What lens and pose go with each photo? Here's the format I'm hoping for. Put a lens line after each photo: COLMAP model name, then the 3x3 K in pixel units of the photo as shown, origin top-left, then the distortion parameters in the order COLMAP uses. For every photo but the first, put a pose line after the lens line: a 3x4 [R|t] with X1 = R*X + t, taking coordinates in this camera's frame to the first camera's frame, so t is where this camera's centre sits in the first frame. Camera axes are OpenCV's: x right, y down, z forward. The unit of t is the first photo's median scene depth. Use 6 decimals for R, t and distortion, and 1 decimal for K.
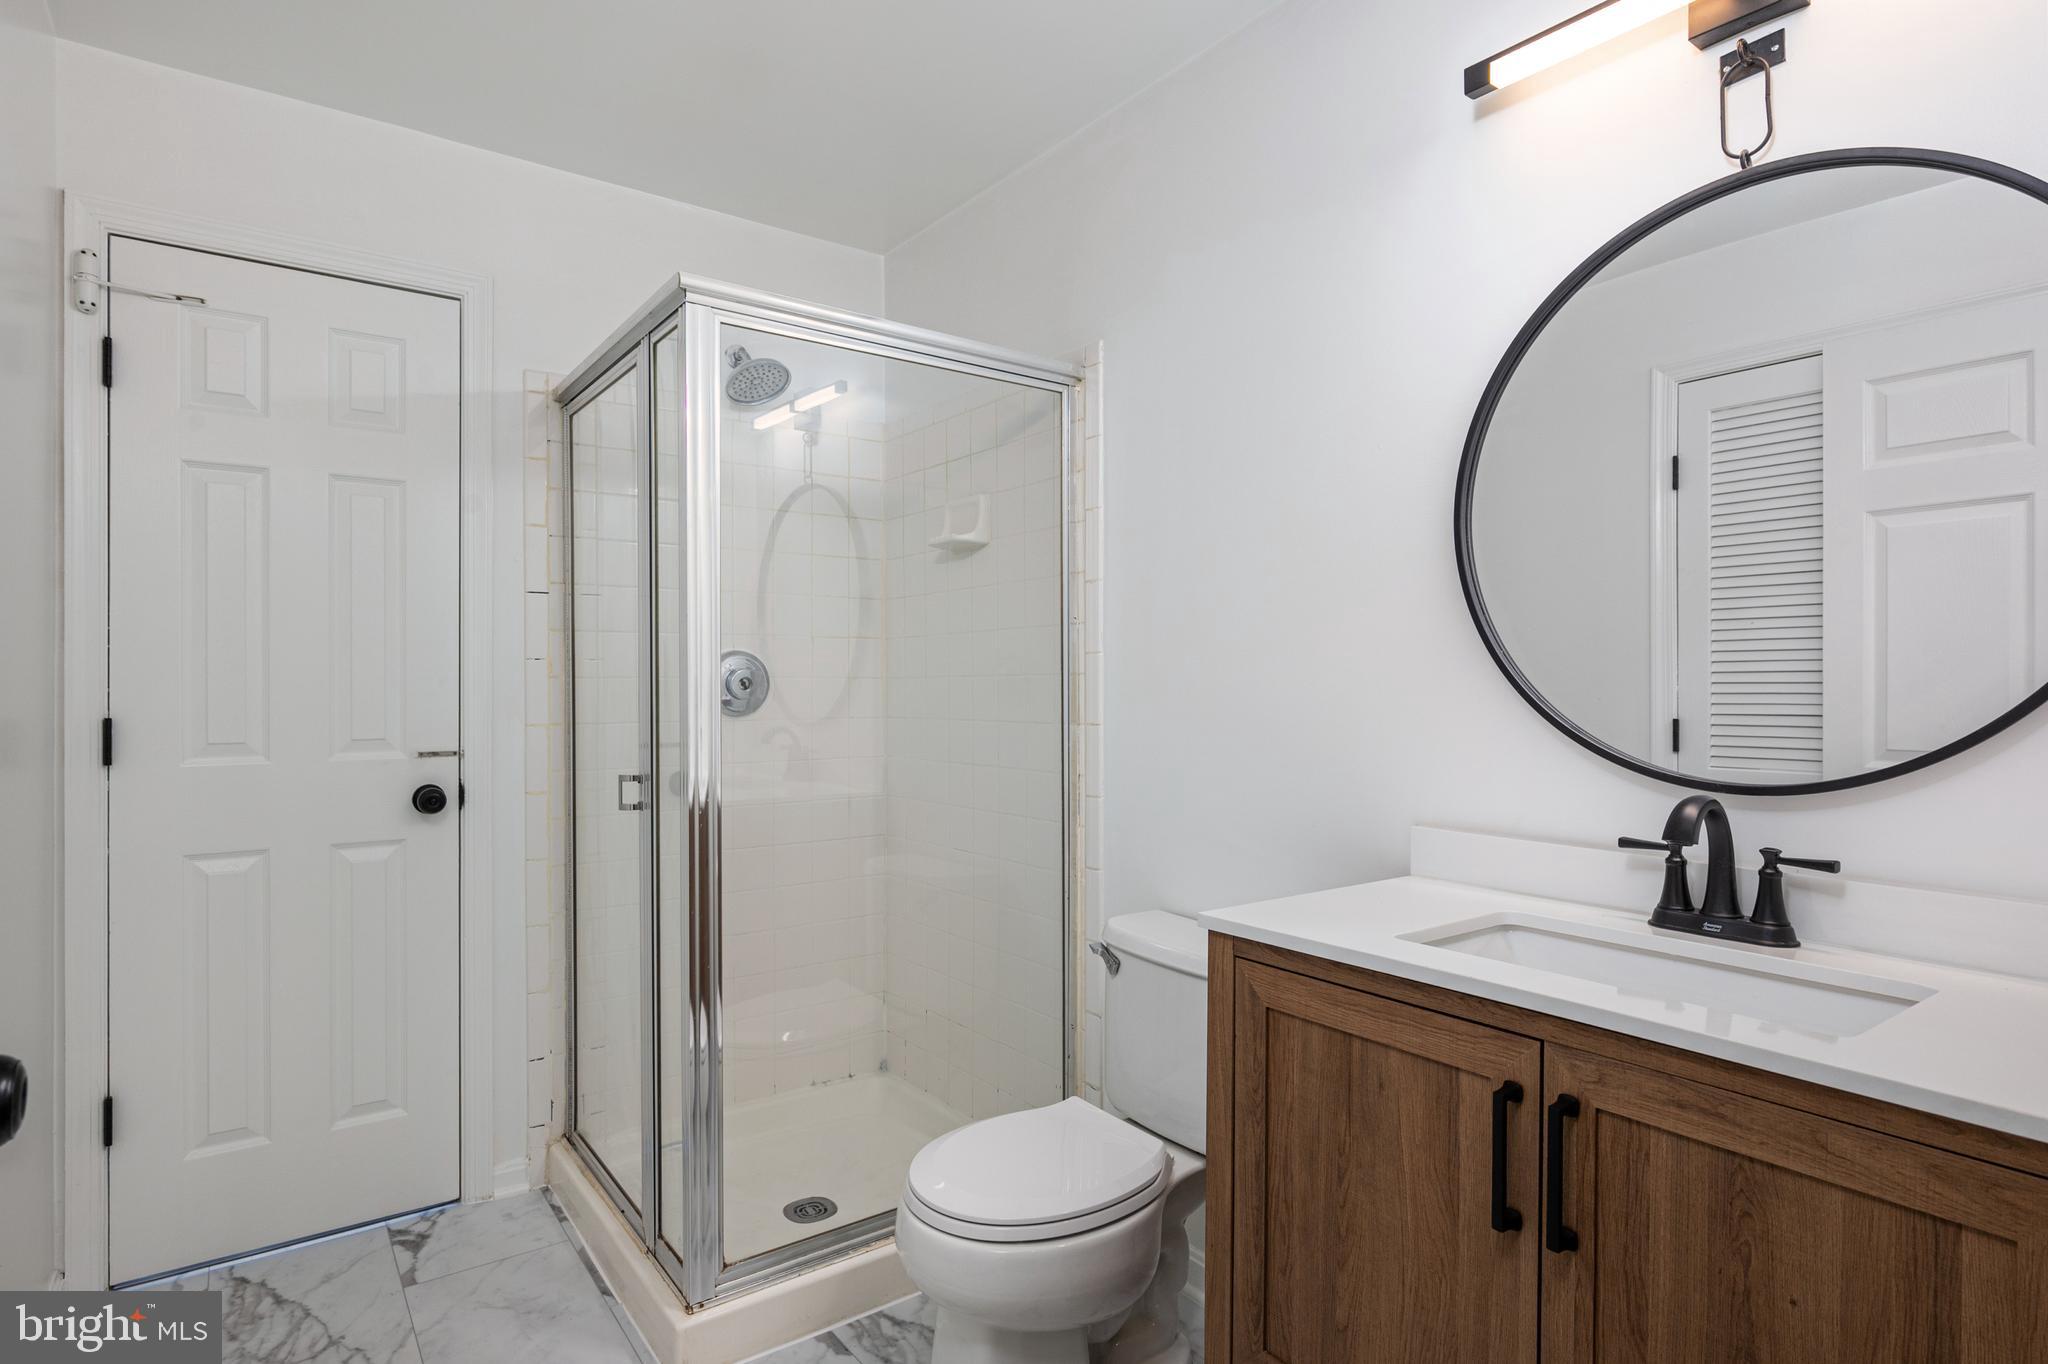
lens RADIAL K [[1061.9, 0, 1023.7], [0, 1061.9, 692.9], [0, 0, 1]] dist [0.000431, 0.000028]
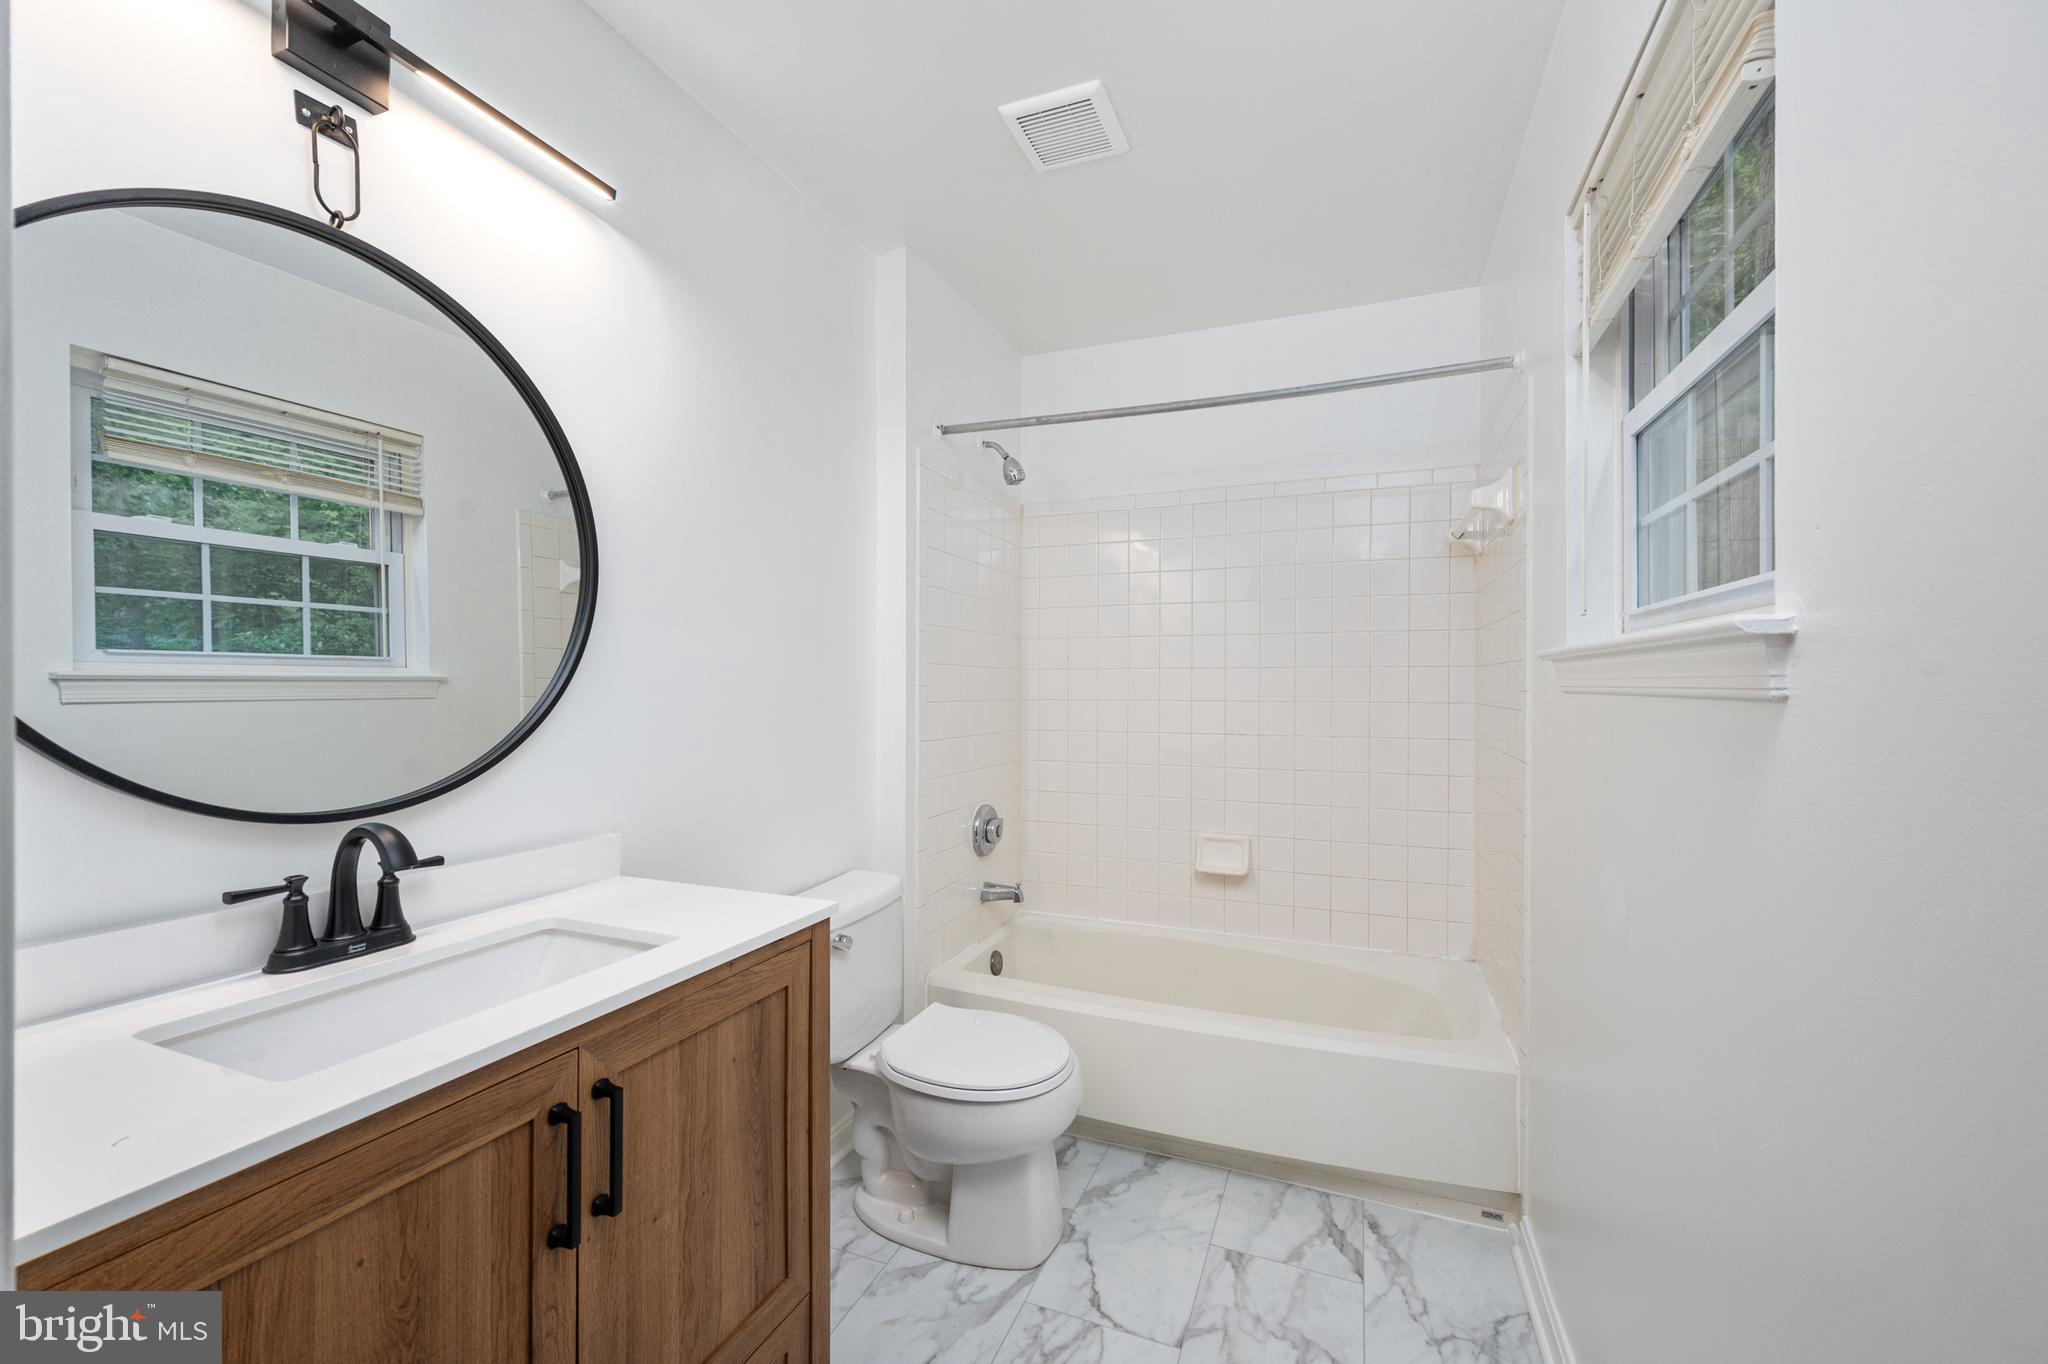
lens RADIAL K [[831.8, 0, 1022.8], [0, 831.8, 687.3], [0, 0, 1]] dist [-0.000580, -0.000043]
pose [[-0.516989, 0.018051, 0.855801, -0.379337], [0.006740, 0.999832, -0.017017, -0.015299], [-0.855965, -0.003029, -0.517024, 0.847885]]
